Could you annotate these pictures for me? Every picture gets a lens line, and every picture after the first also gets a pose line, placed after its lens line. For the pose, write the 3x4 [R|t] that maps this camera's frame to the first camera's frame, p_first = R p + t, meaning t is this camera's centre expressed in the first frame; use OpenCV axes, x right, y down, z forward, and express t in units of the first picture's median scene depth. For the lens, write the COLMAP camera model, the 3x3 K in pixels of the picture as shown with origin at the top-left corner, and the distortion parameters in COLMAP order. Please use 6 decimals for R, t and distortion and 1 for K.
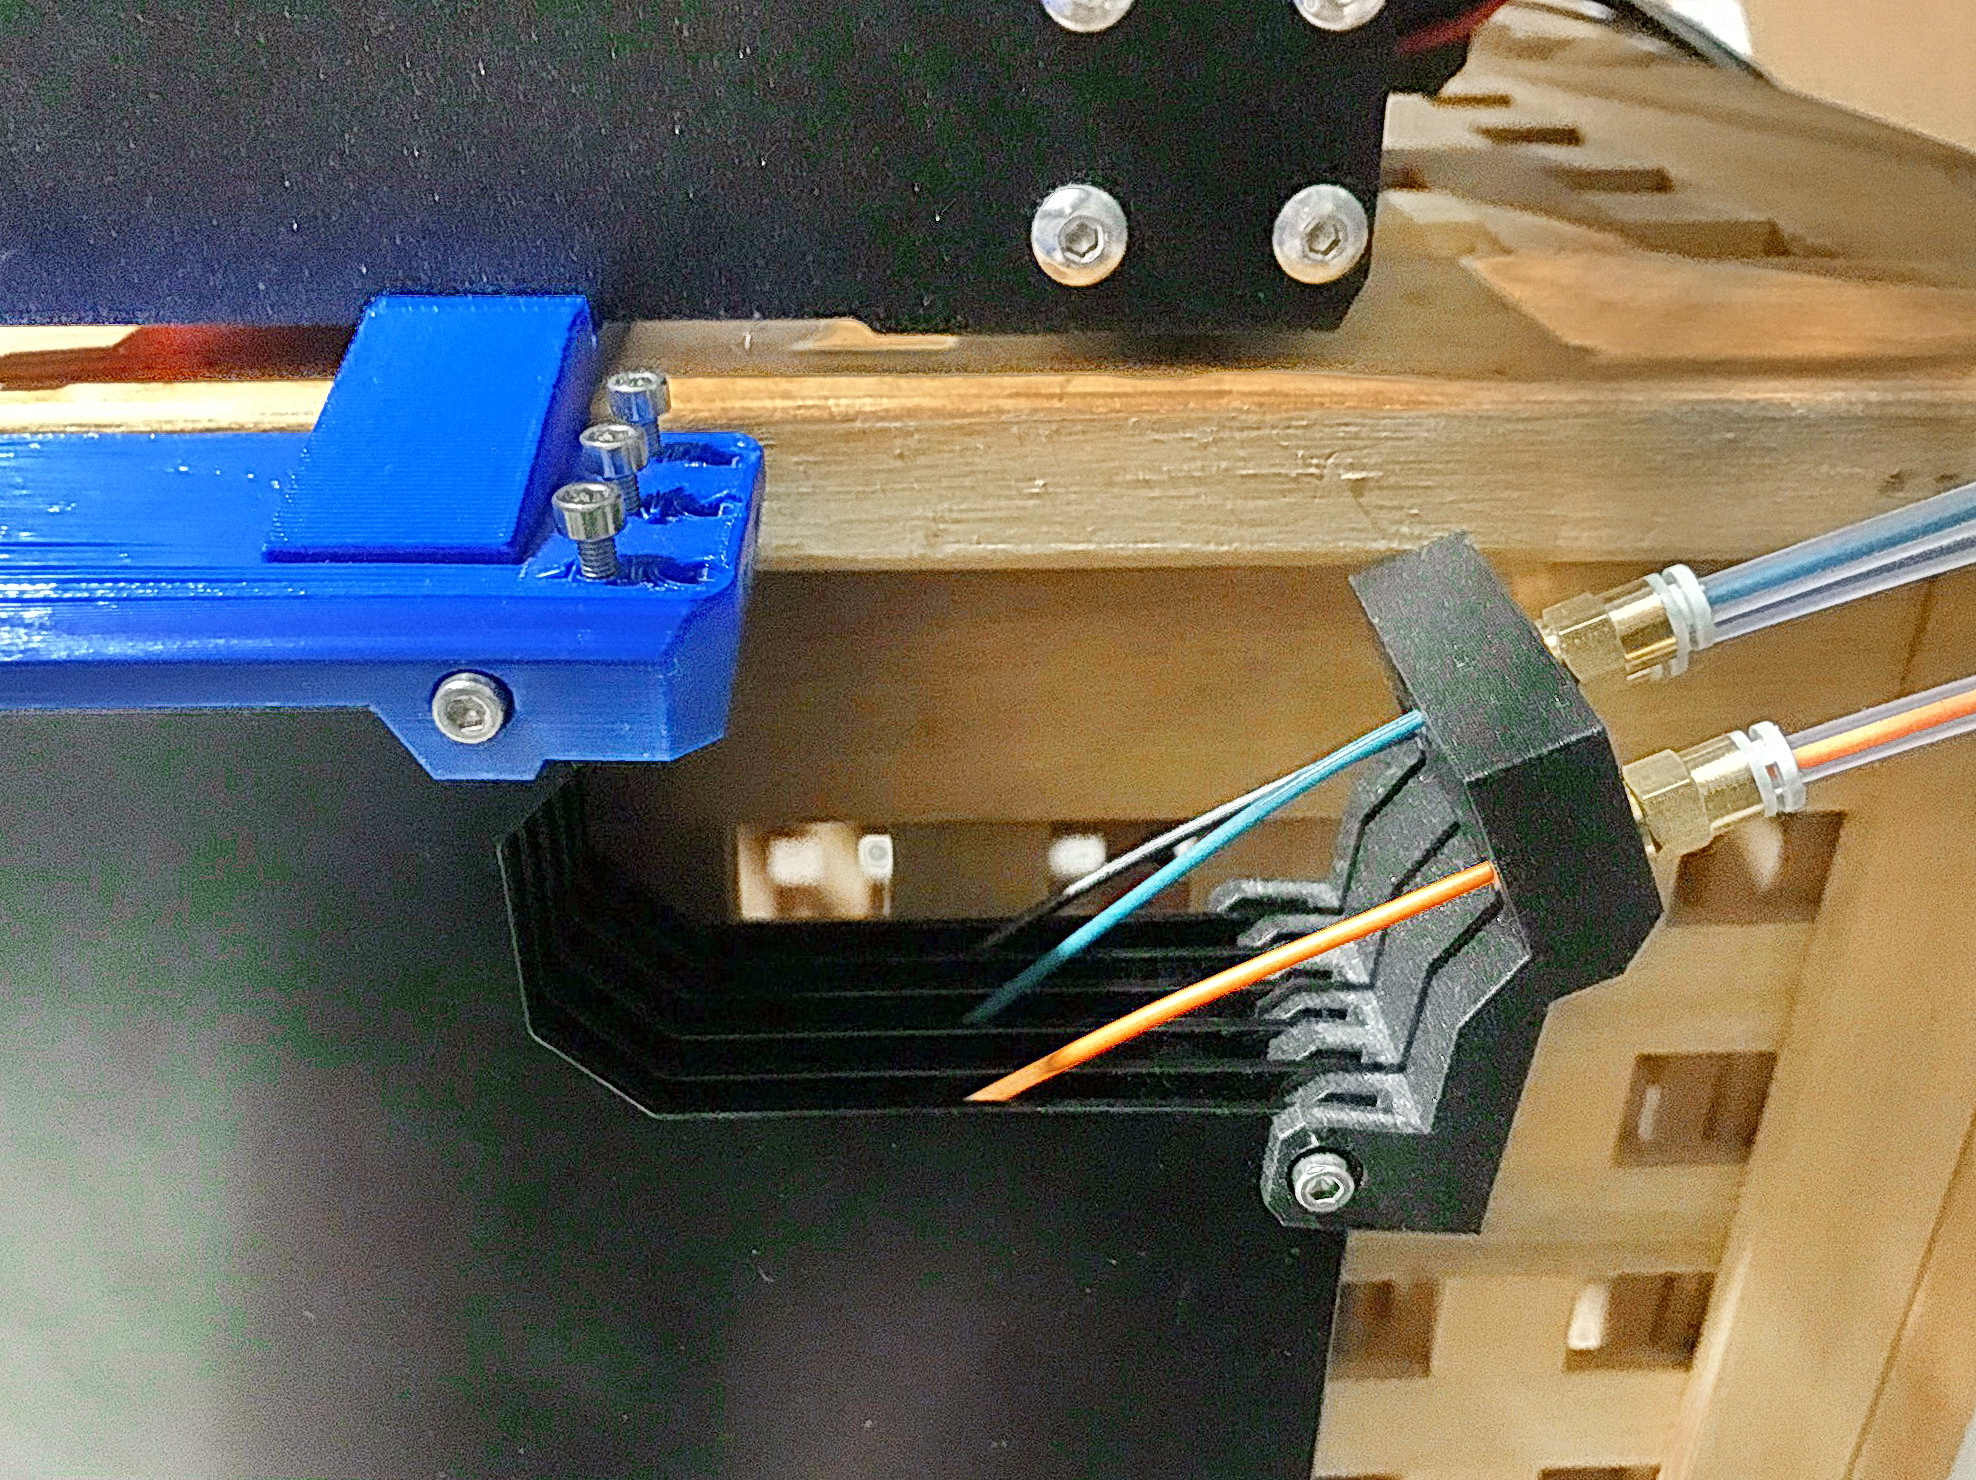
lens RADIAL K [[1668.3, 0, 988.0], [0, 1668.3, 740.0], [0, 0, 1]] dist [-0.003861, 0.007141]
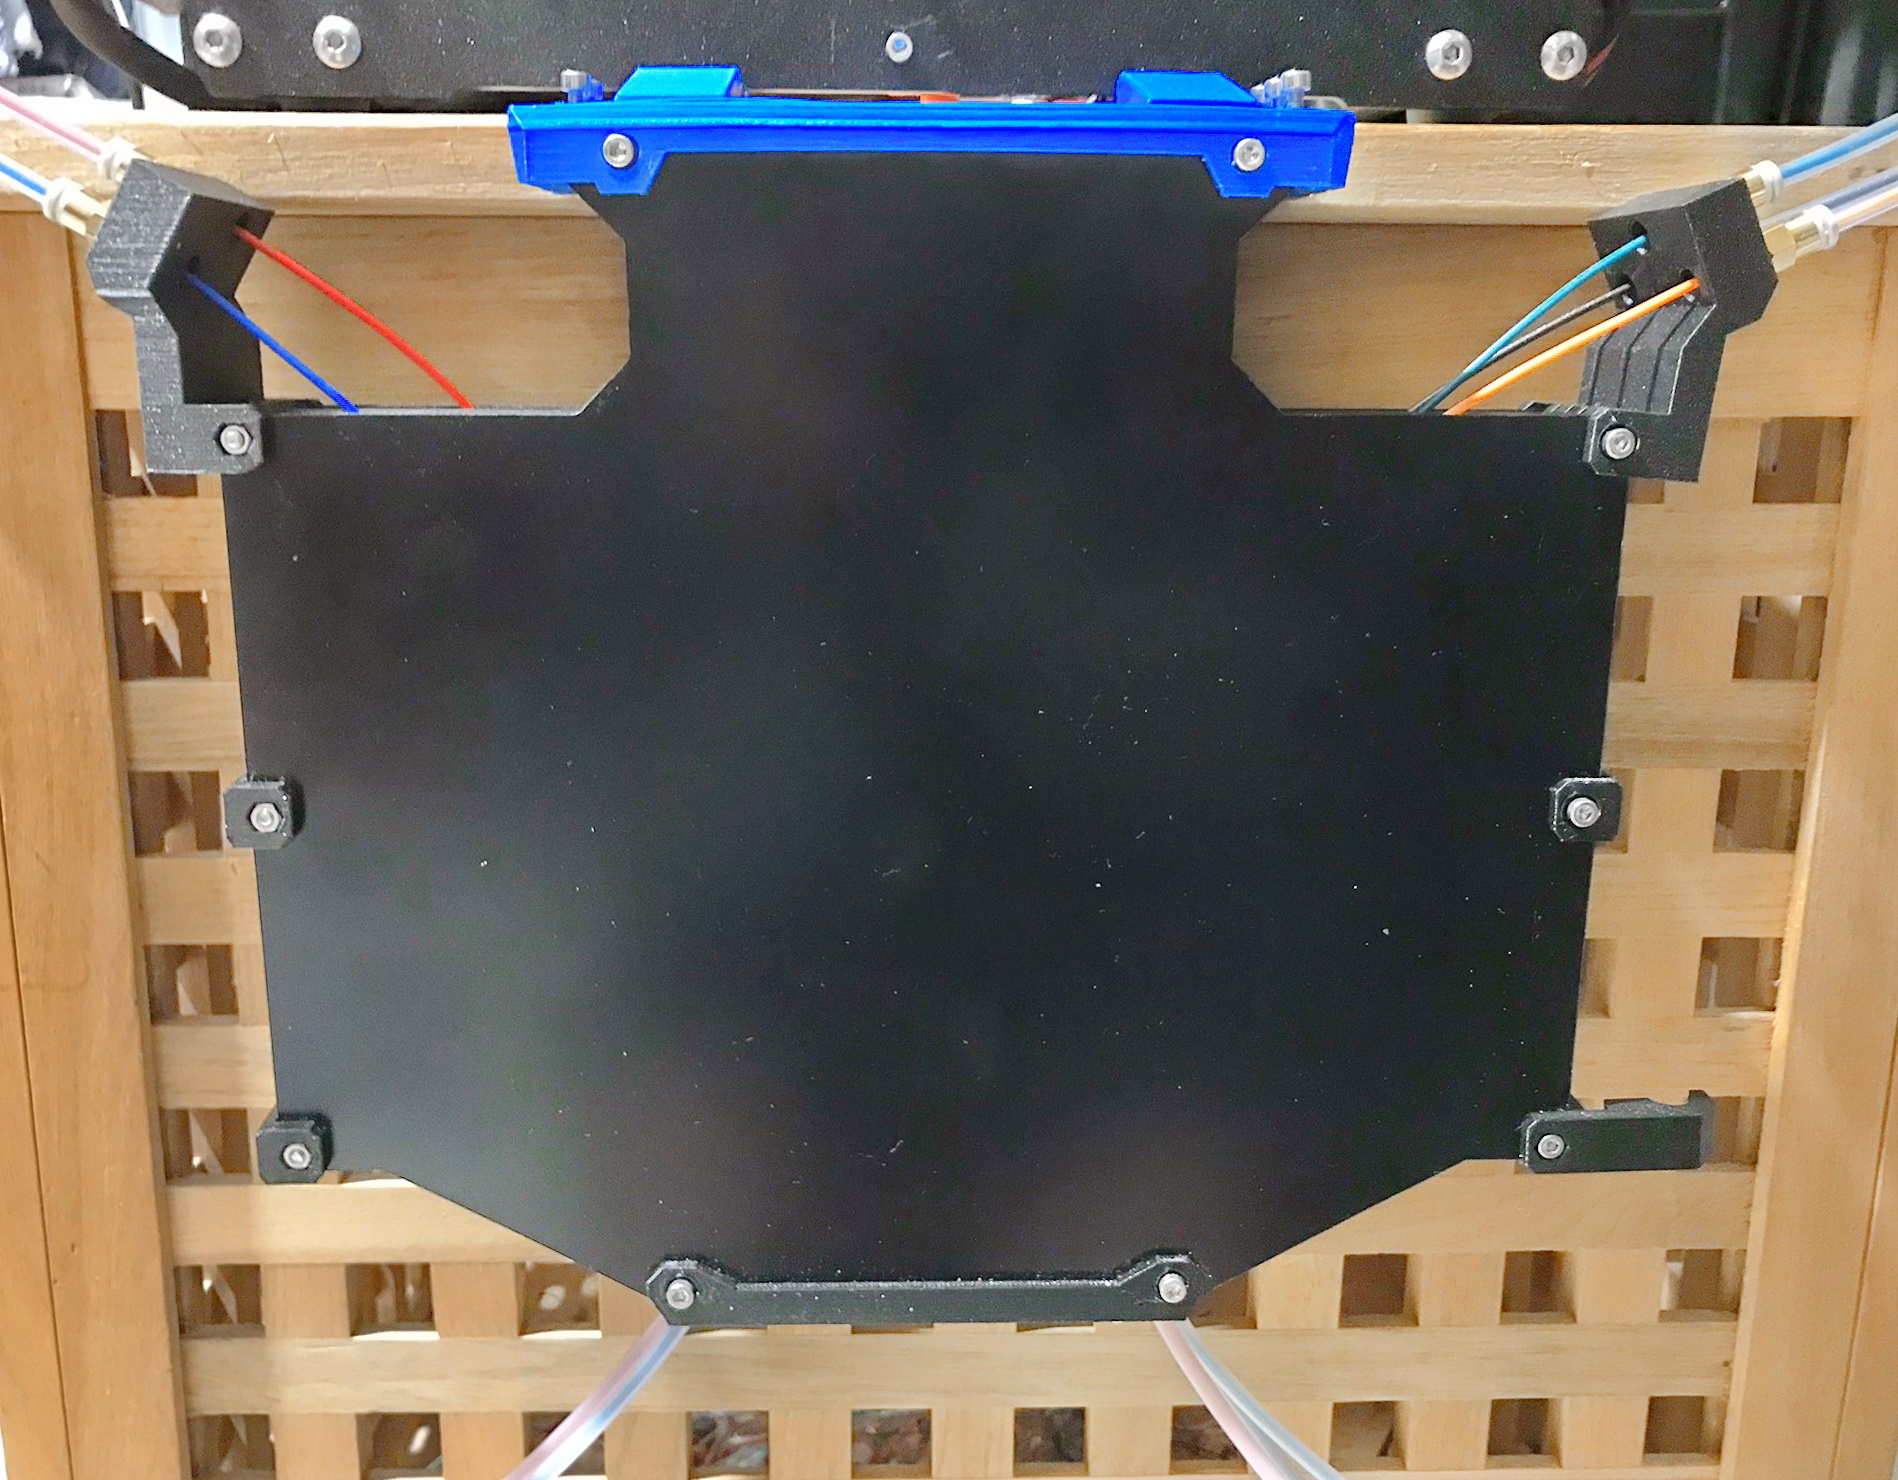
lens RADIAL K [[1642.4, 0, 912.6], [0, 1642.4, 811.3], [0, 0, 1]] dist [0.004307, 0.022294]
pose [[0.999981, 0.002179, -0.005735, -0.602766], [-0.003579, 0.966428, -0.256913, 1.145418], [0.004983, 0.256928, 0.966418, -0.760233]]
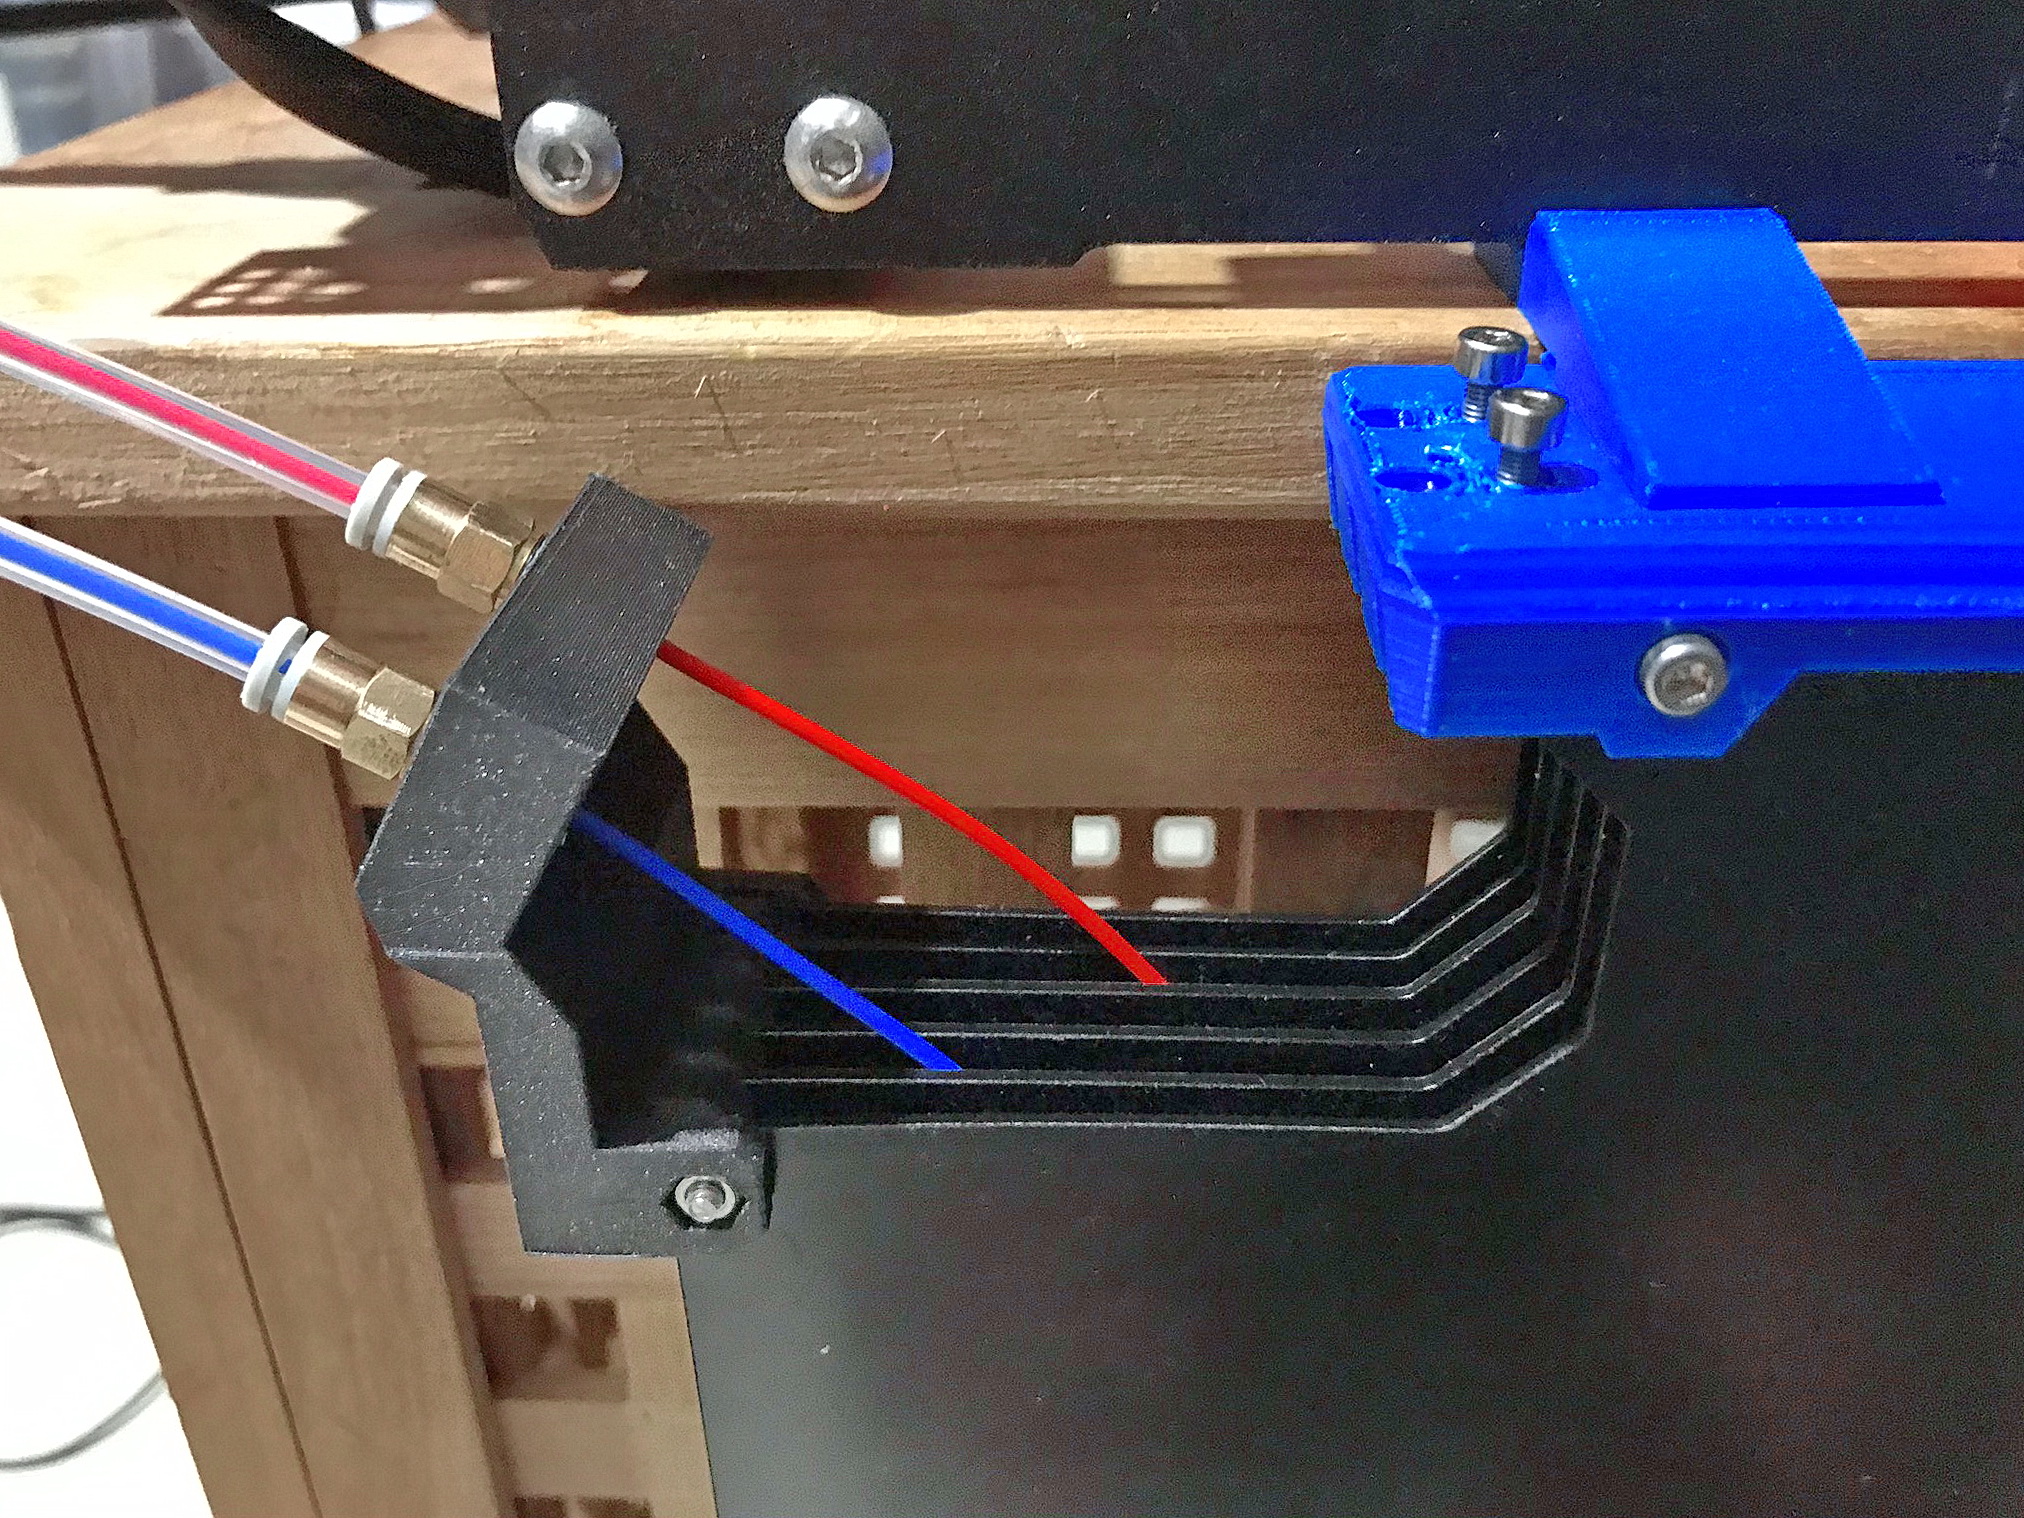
lens RADIAL K [[1654.0, 0, 1012.0], [0, 1654.0, 759.0], [0, 0, 1]] dist [0.078037, -0.199447]
pose [[0.997644, 0.019762, -0.065699, -1.163534], [-0.018261, 0.999560, 0.023361, 0.020218], [0.066132, -0.022106, 0.997566, 0.068838]]
